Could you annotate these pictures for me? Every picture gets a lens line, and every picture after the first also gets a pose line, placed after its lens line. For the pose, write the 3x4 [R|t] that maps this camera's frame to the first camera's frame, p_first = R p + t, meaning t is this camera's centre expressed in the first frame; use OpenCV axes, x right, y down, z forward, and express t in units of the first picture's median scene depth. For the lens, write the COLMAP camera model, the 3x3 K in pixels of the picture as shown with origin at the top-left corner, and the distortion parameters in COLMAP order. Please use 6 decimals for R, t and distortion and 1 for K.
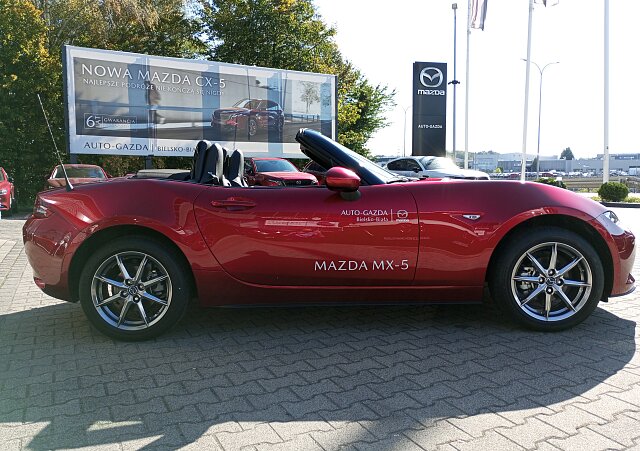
lens RADIAL K [[516.2, 0, 320.0], [0, 516.2, 225.5], [0, 0, 1]] dist [0.039074, -0.004582]
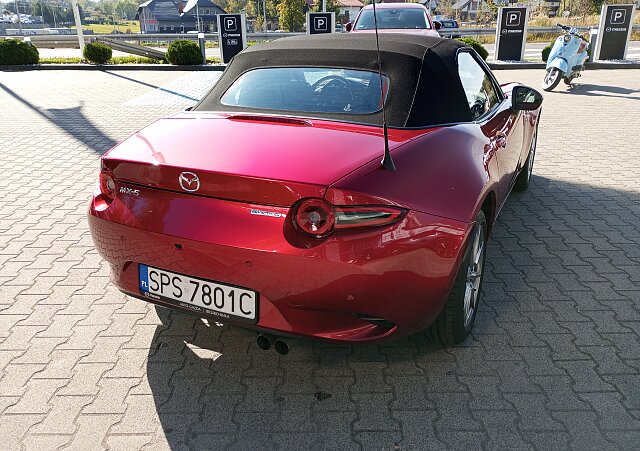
lens RADIAL K [[516.2, 0, 320.0], [0, 516.2, 225.5], [0, 0, 1]] dist [0.039074, -0.004582]
pose [[0.458510, -0.318934, 0.829488, -1.168492], [0.080765, 0.944475, 0.318502, -0.229683], [-0.885012, -0.079043, 0.458810, 0.913811]]
